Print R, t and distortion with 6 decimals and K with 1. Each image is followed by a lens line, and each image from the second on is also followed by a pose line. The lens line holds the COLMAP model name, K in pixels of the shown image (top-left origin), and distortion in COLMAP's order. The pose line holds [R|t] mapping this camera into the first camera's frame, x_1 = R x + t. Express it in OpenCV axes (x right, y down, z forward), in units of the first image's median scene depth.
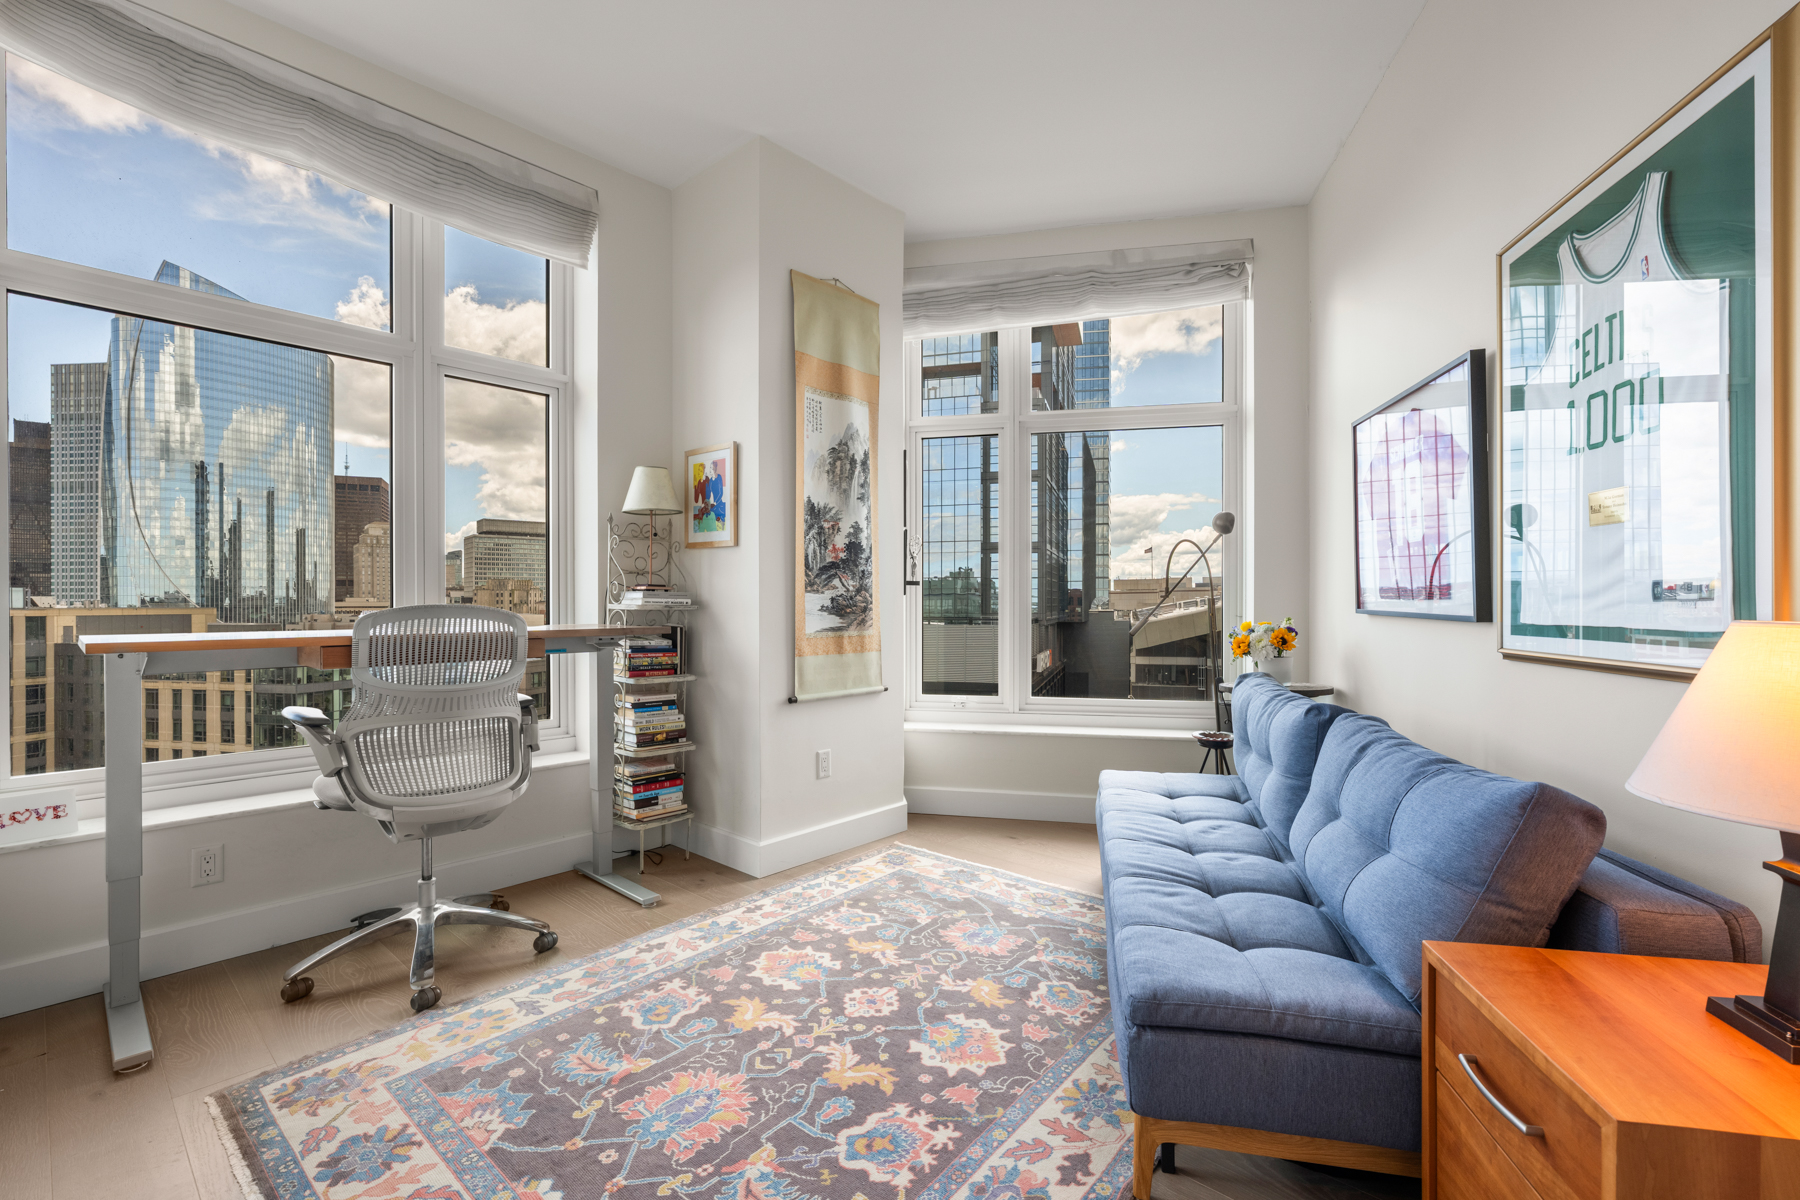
lens RADIAL K [[789.2, 0, 900.0], [0, 789.2, 600.0], [0, 0, 1]] dist [0.000909, 0.000200]
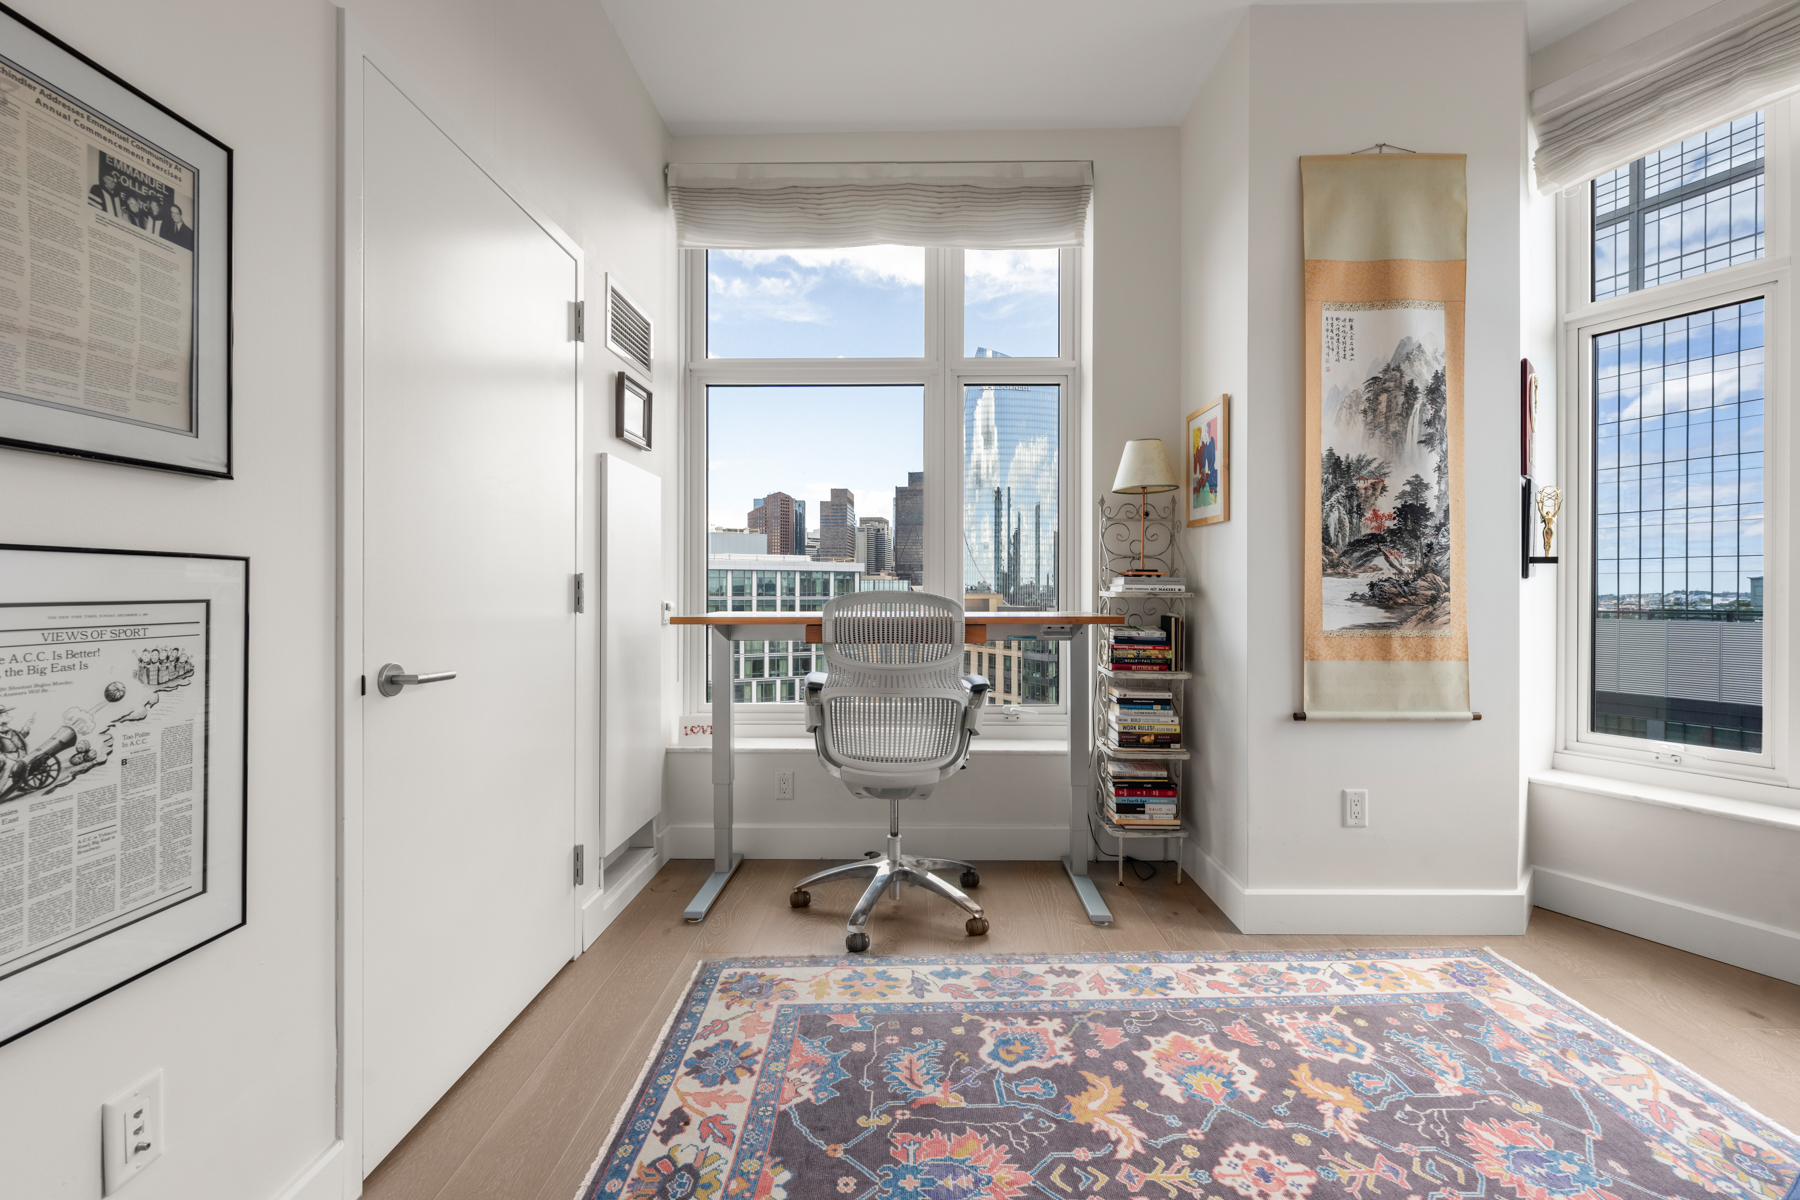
lens RADIAL K [[762.6, 0, 903.5], [0, 762.6, 588.5], [0, 0, 1]] dist [-0.000547, 0.000000]
pose [[0.659966, -0.000367, -0.751295, 0.170424], [0.000888, 1.000000, 0.000292, 0.001796], [0.751295, -0.000859, 0.659966, 0.224828]]
